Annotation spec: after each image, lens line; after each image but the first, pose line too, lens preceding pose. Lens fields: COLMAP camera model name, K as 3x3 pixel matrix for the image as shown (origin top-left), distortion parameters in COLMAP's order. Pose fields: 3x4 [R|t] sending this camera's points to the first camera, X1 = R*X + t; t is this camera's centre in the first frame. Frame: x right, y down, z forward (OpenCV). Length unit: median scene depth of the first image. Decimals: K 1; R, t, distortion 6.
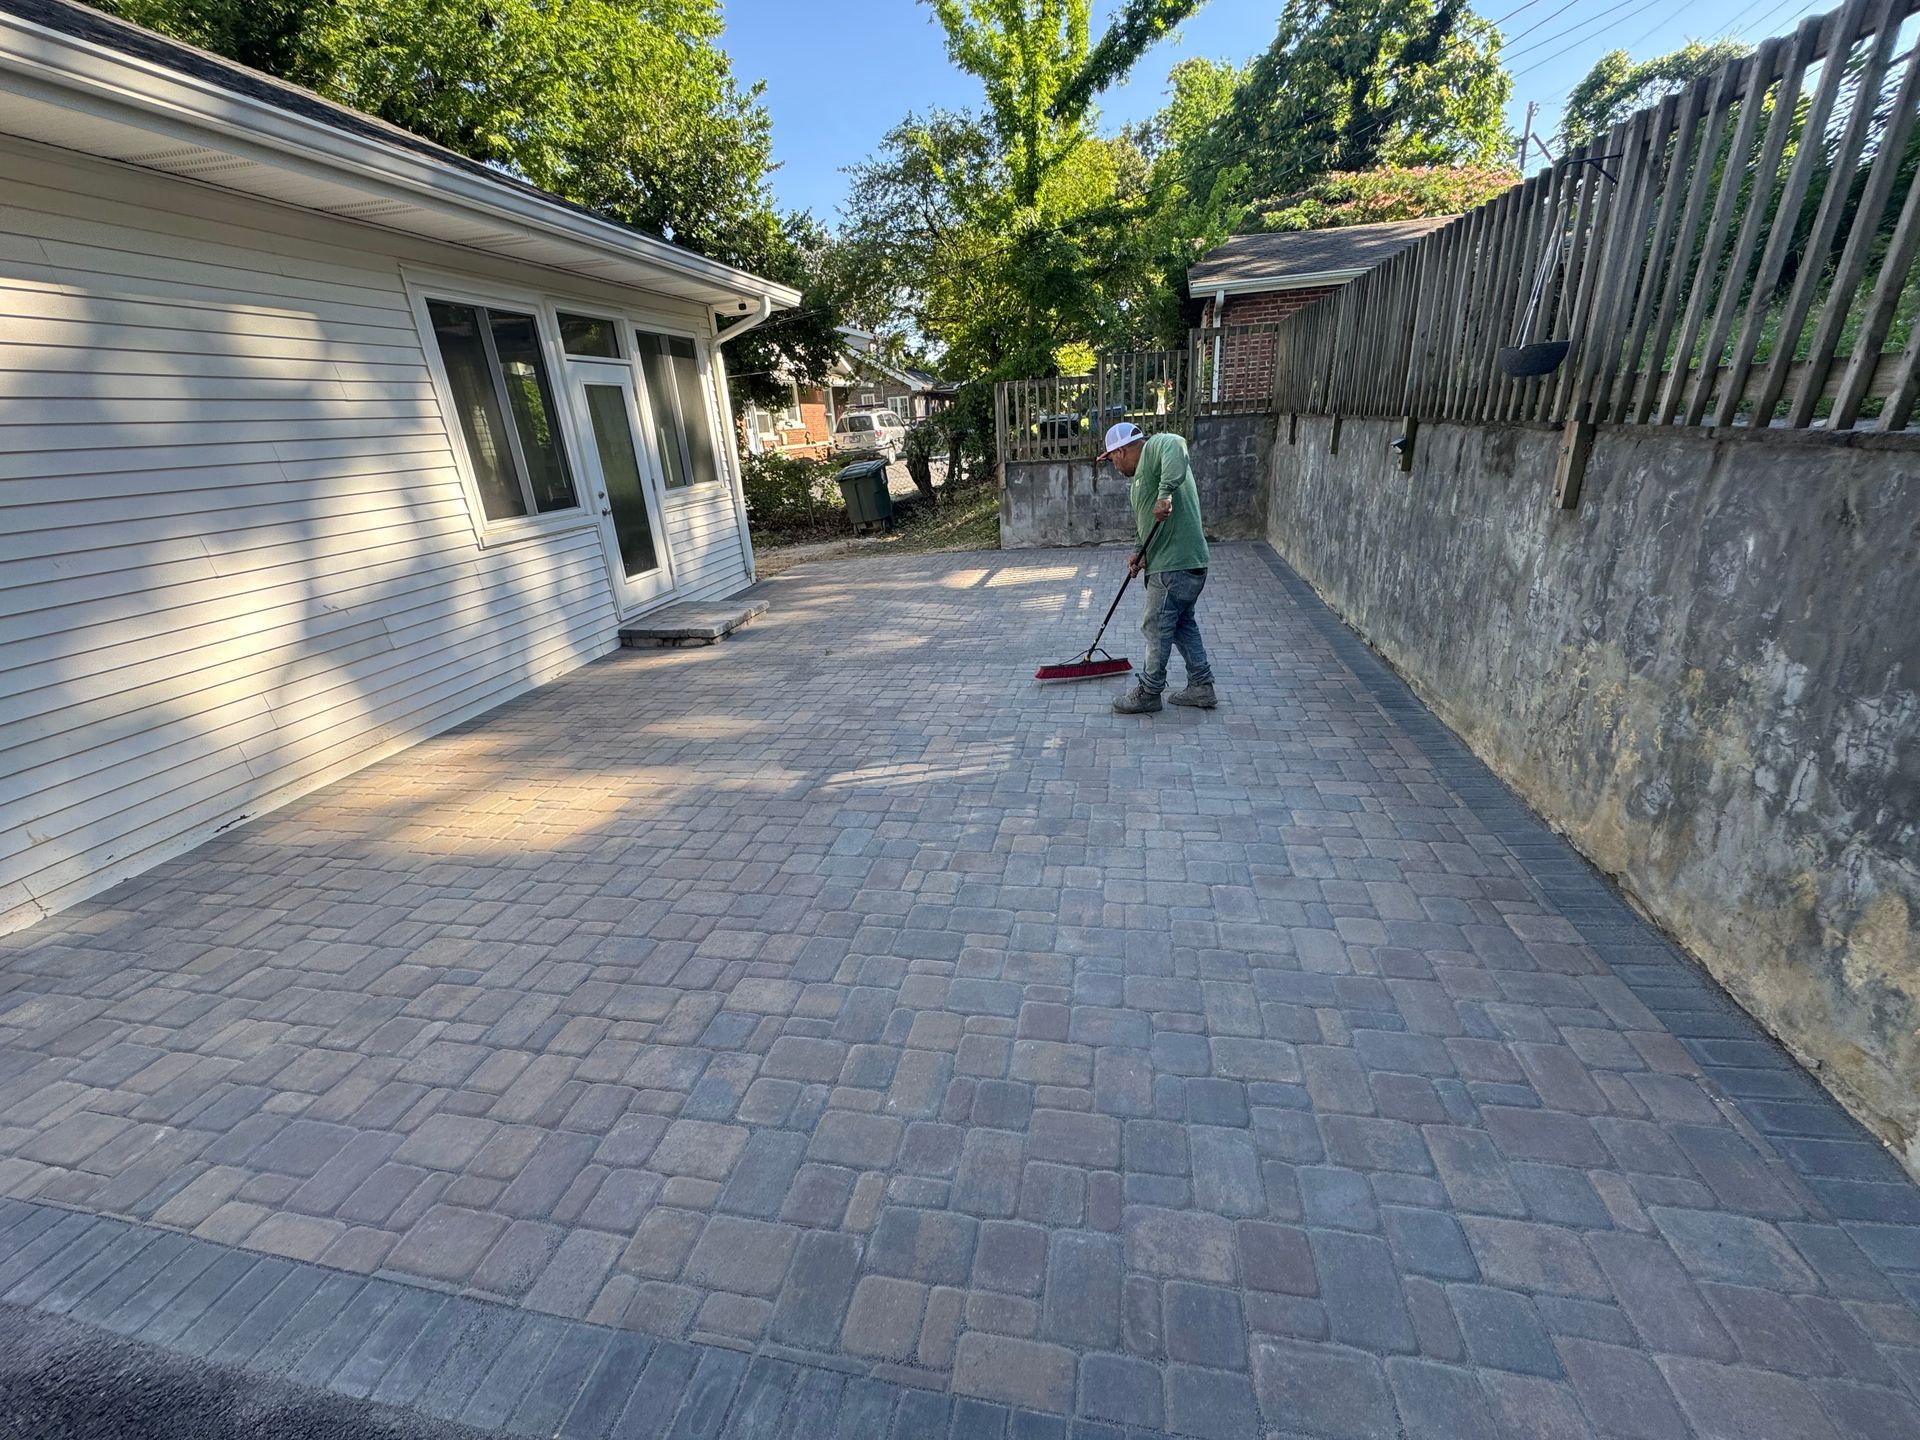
lens RADIAL K [[765.5, 0, 961.8], [0, 765.5, 721.6], [0, 0, 1]] dist [-0.003007, 0.000302]
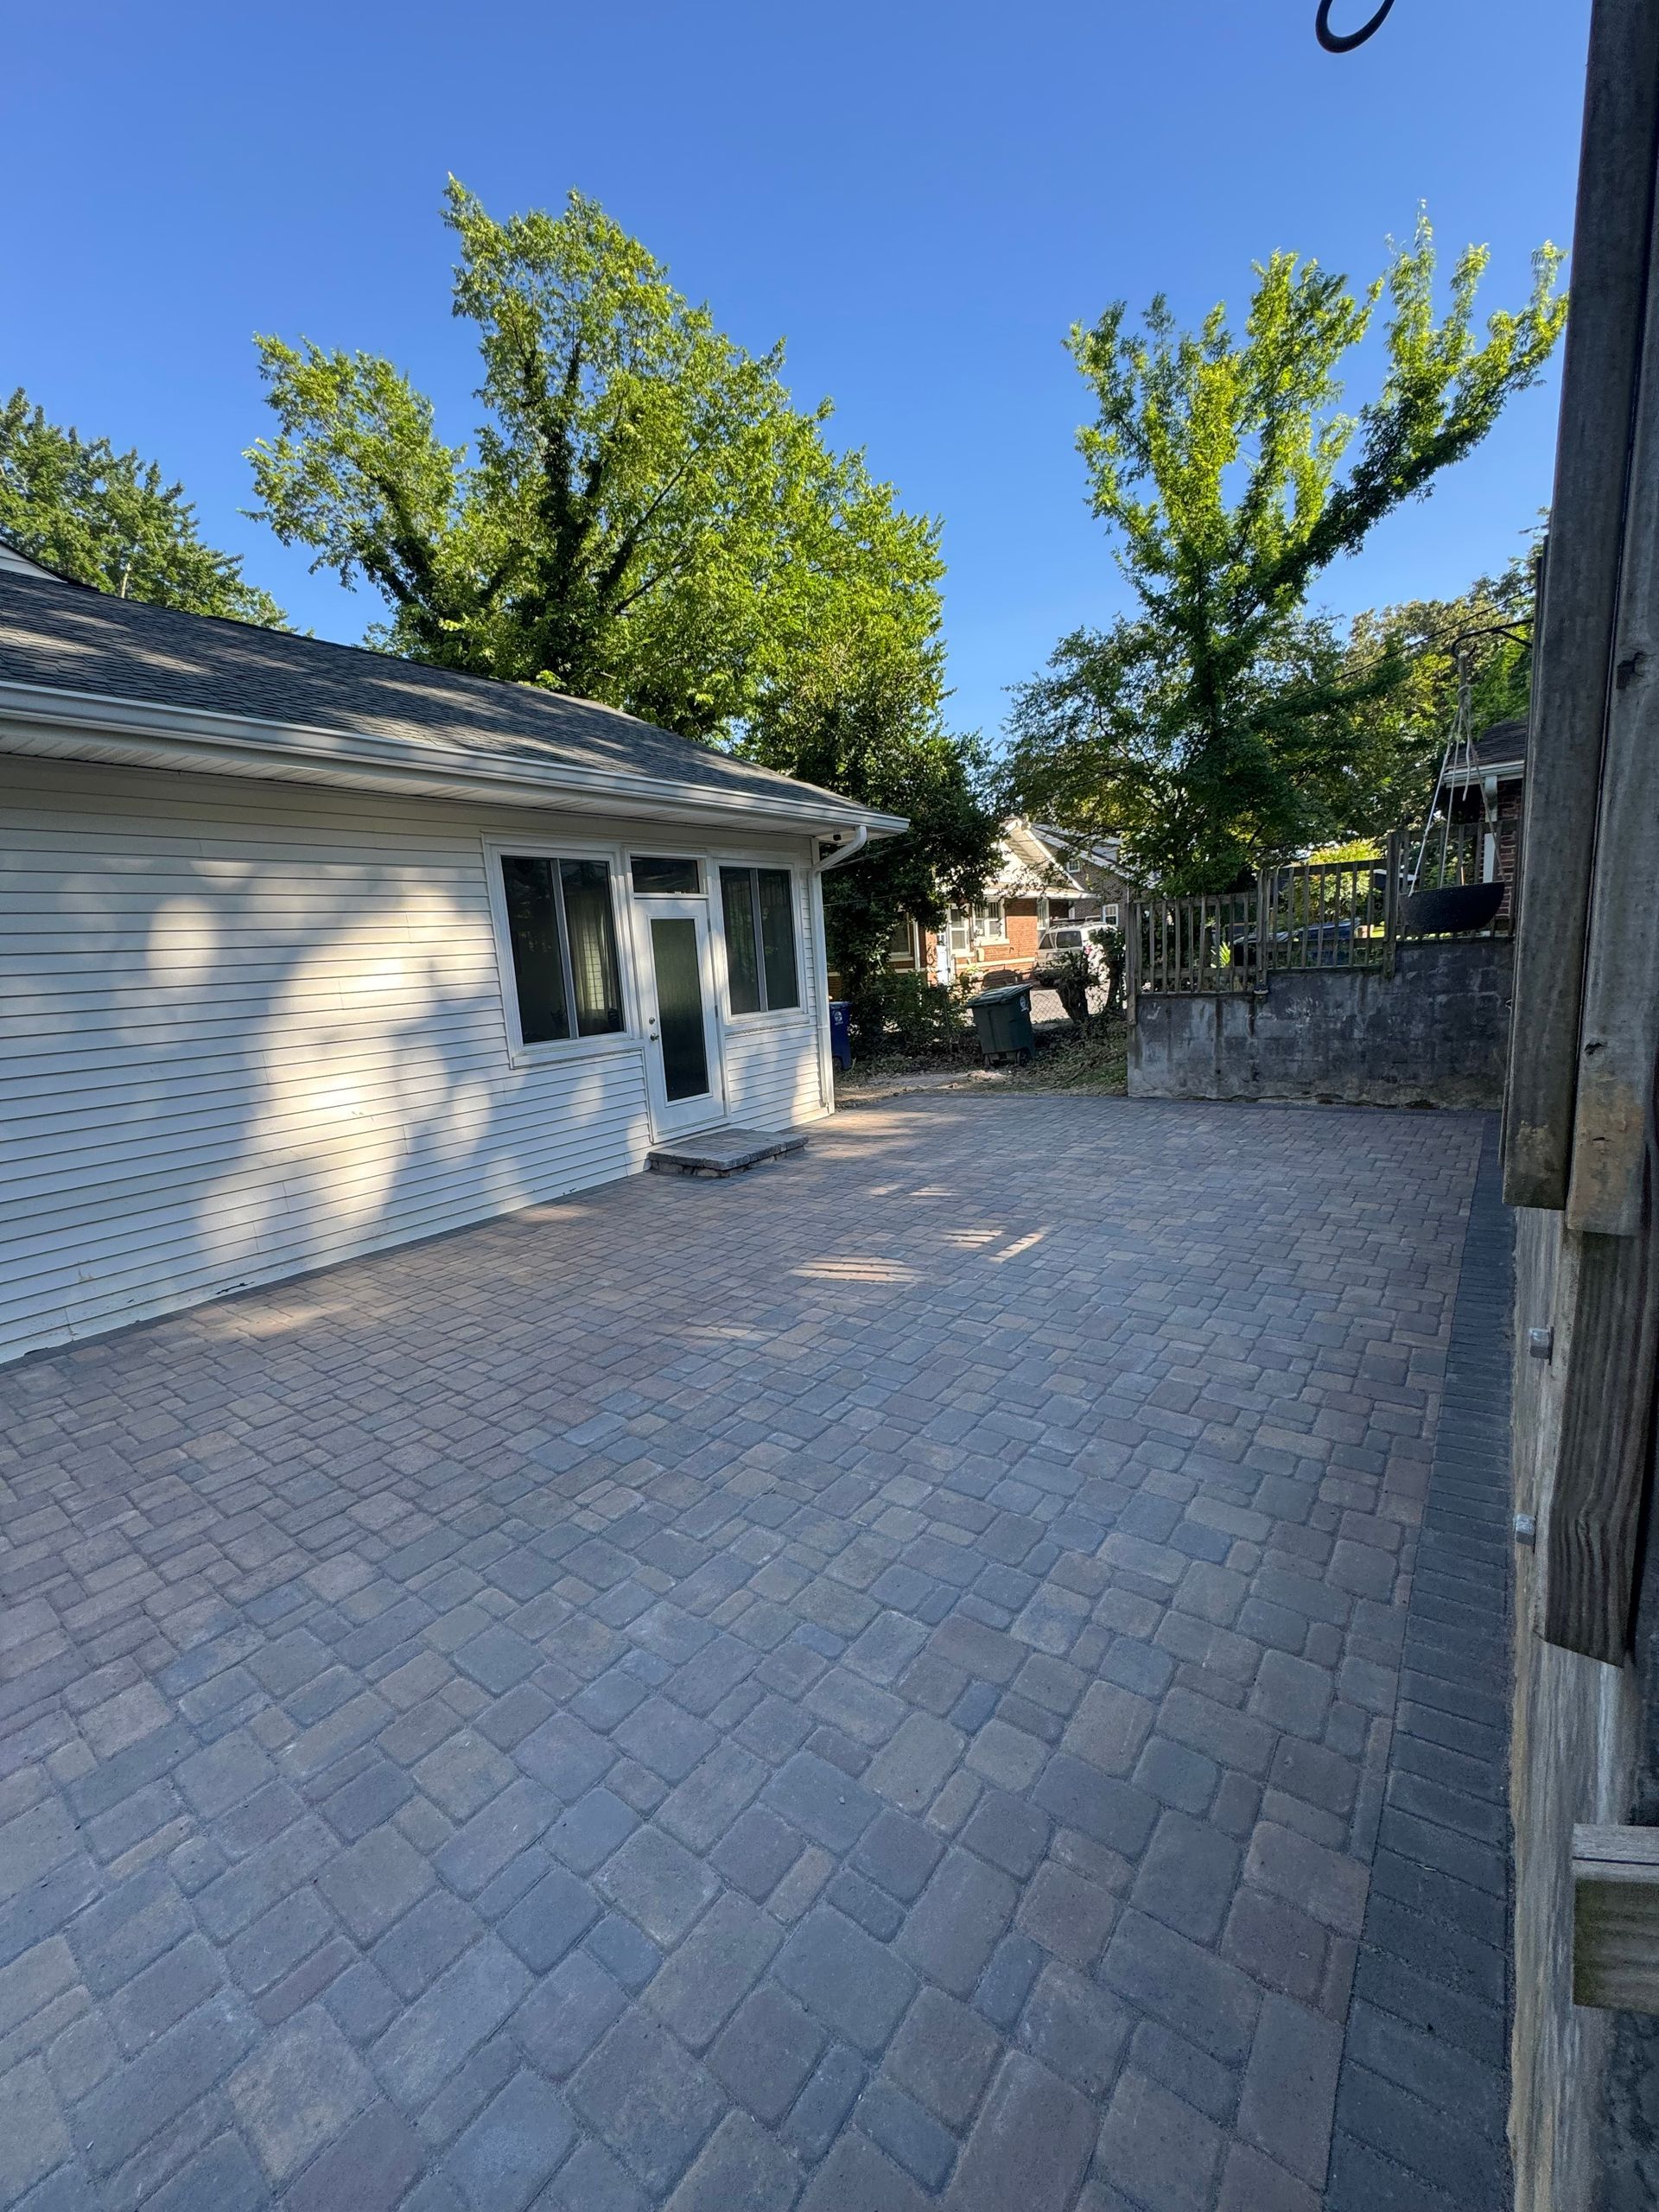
lens RADIAL K [[881.9, 0, 825.5], [0, 881.9, 1110.6], [0, 0, 1]] dist [-0.003007, 0.000302]
pose [[0.901373, 0.080114, -0.425569, 0.182233], [-0.152363, 0.978573, -0.138493, -0.037205], [0.405355, 0.189675, 0.894265, 0.045771]]
